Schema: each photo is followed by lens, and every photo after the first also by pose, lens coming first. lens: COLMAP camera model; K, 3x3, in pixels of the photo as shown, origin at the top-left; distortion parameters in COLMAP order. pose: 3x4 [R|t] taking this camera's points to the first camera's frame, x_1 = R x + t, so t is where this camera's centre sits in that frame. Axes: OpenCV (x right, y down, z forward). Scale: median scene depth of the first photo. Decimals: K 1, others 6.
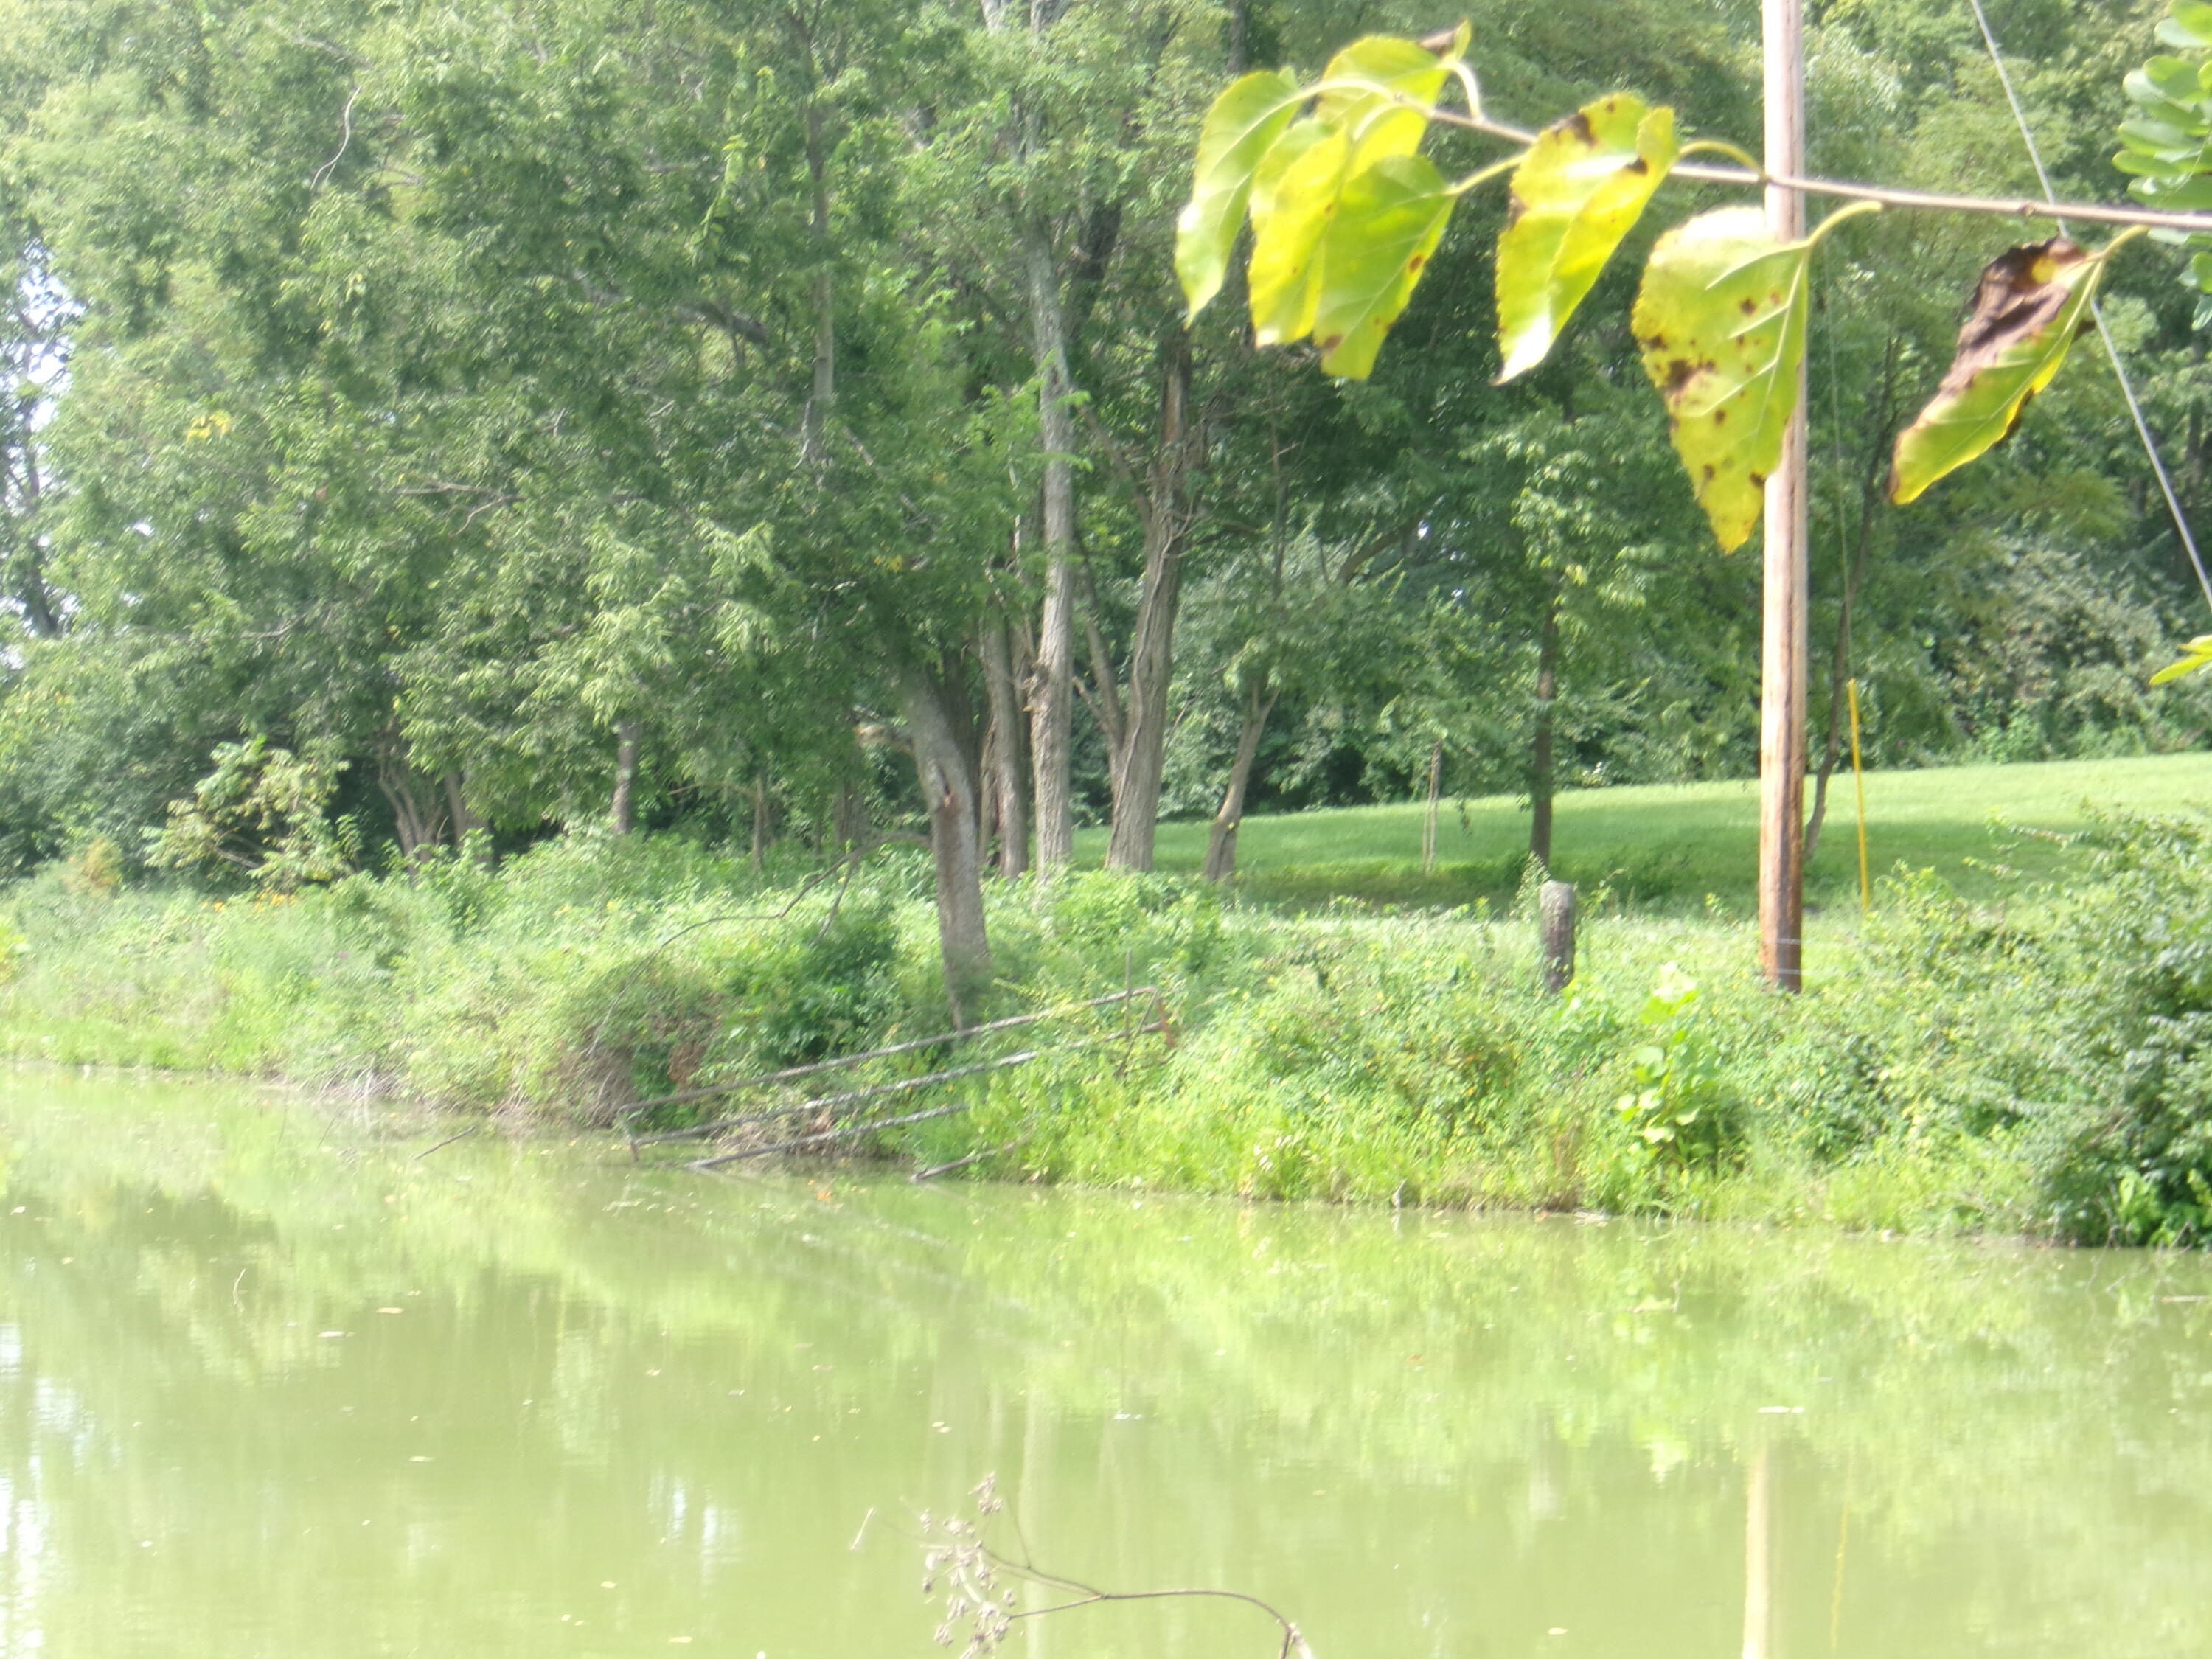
lens RADIAL K [[6686.1, 0, 1106.0], [0, 6686.1, 829.5], [0, 0, 1]] dist [-0.373679, 0.133094]
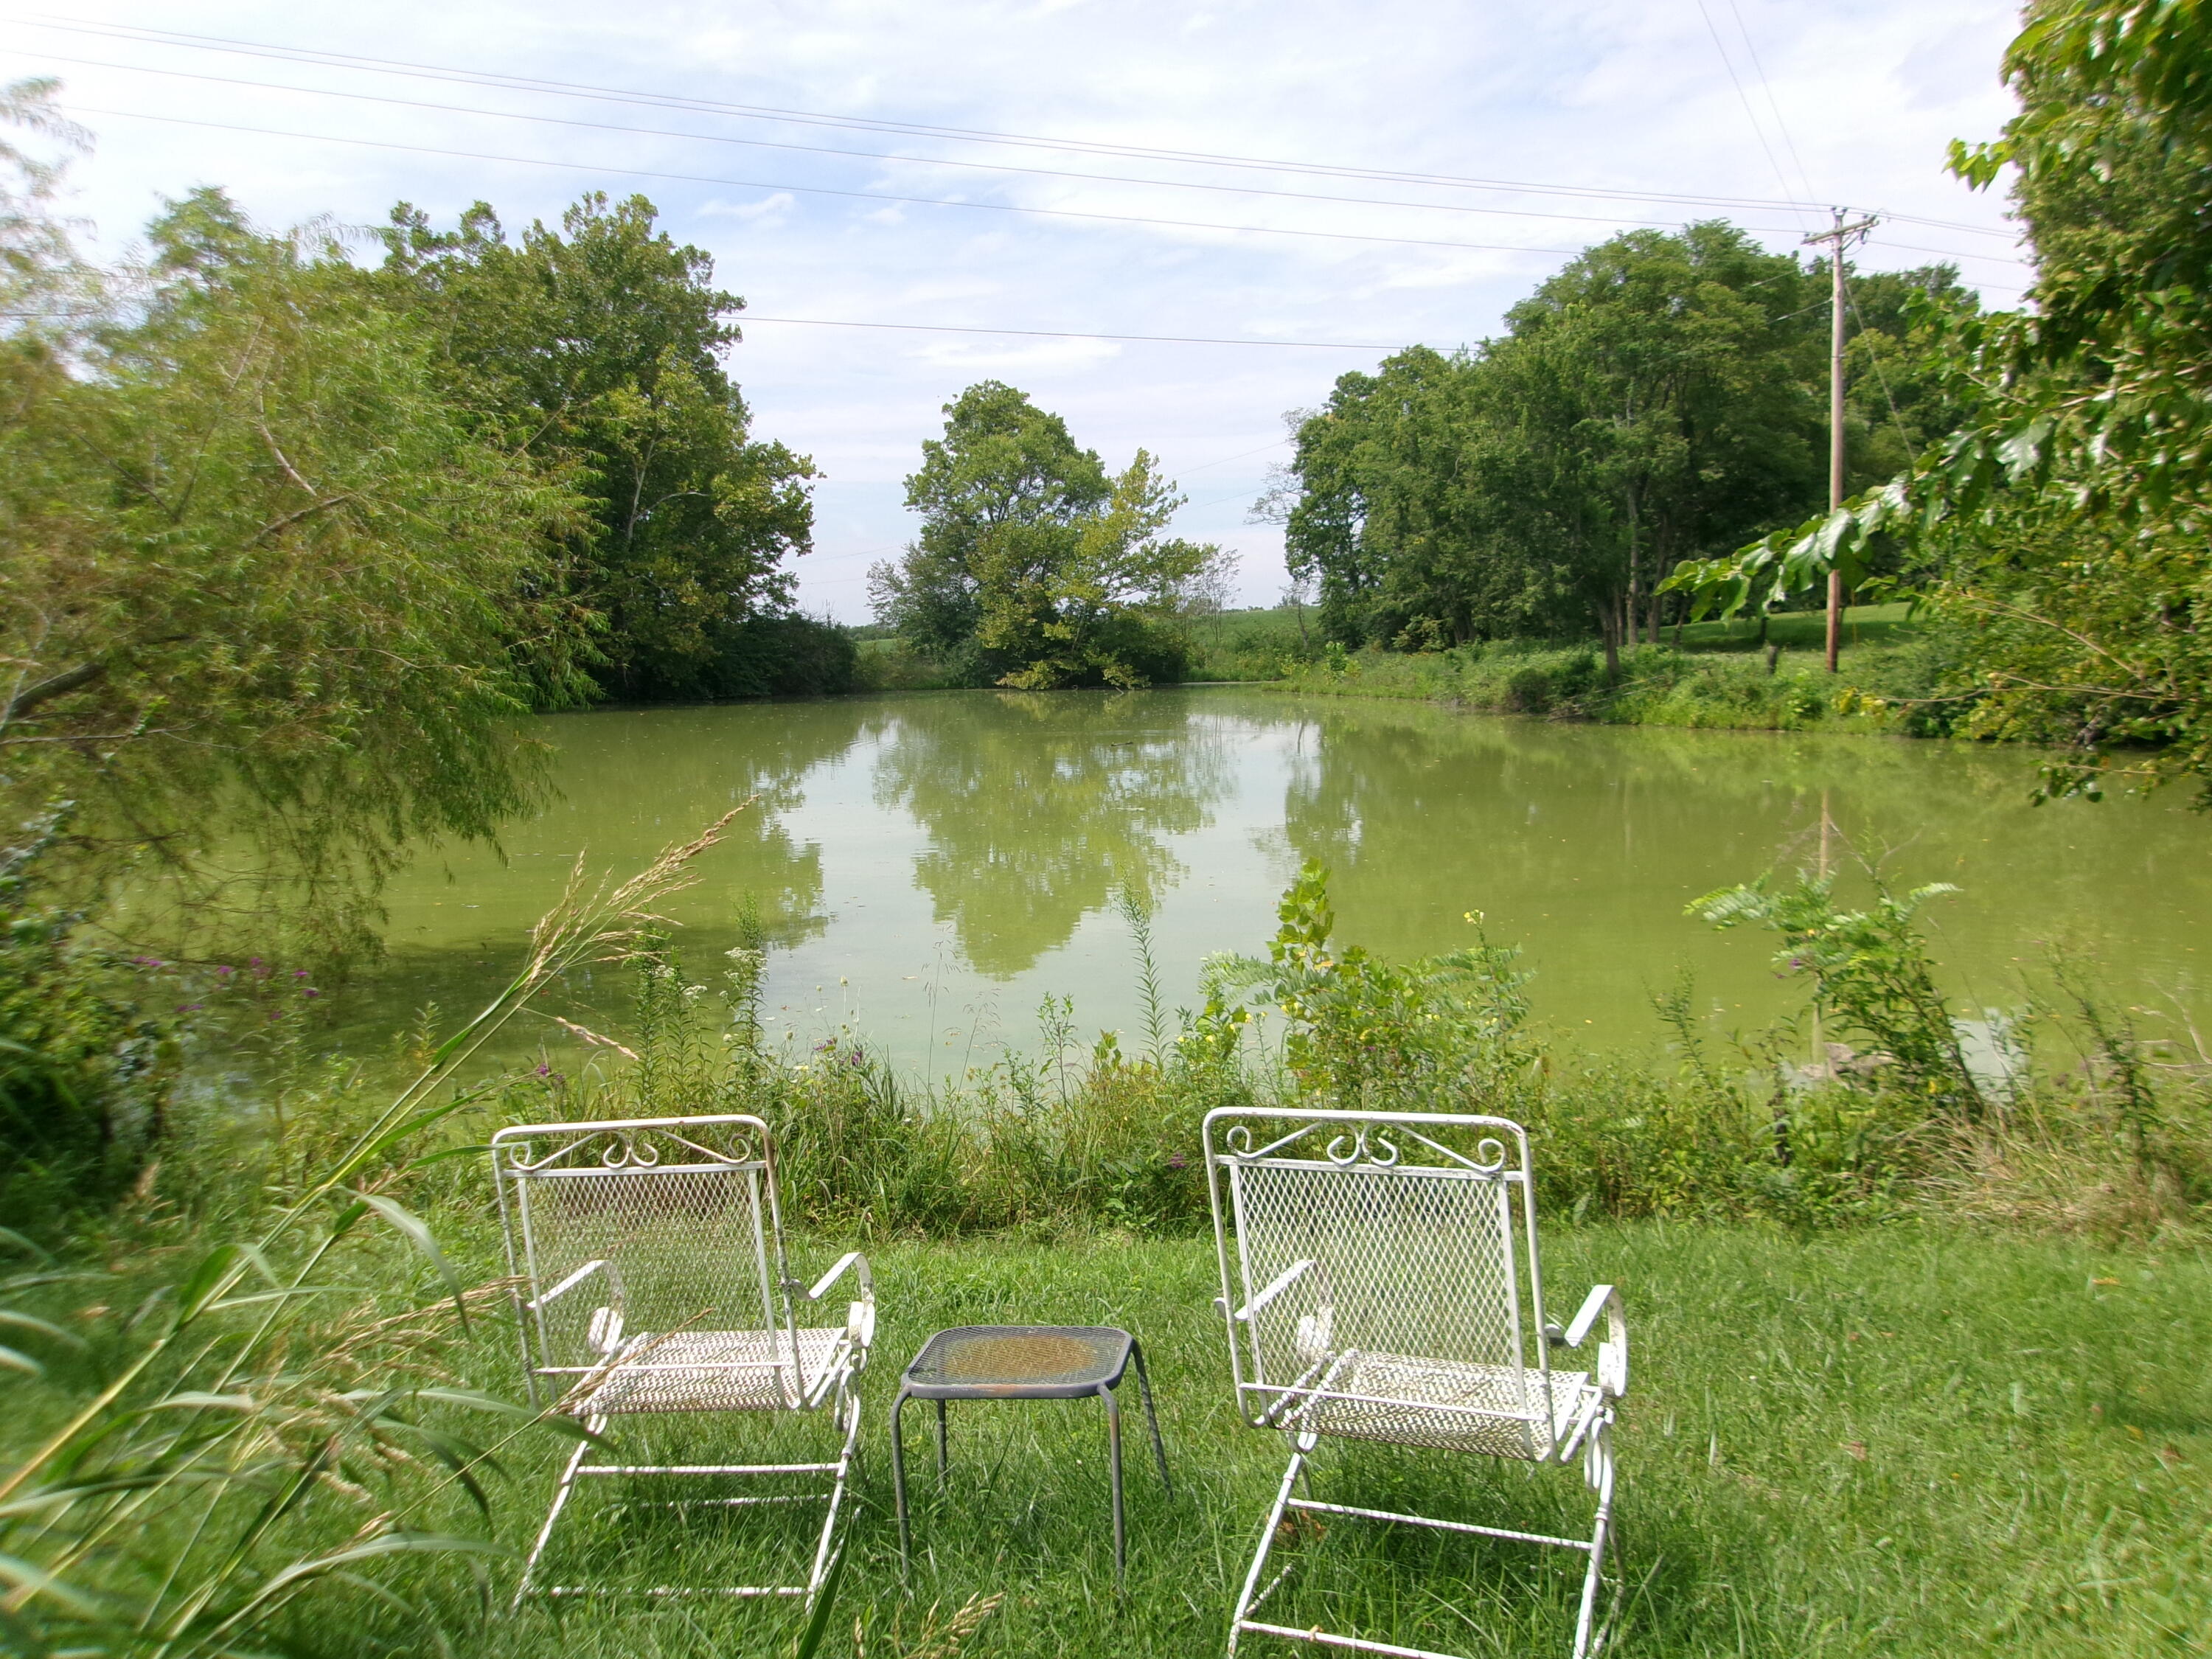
lens RADIAL K [[1755.6, 0, 1106.0], [0, 1755.6, 829.5], [0, 0, 1]] dist [-0.018571, 0.050935]
pose [[0.958606, 0.000318, -0.284736, -0.013278], [0.032233, 0.993450, 0.109628, -0.009710], [0.282906, -0.114268, 0.952317, -0.100536]]
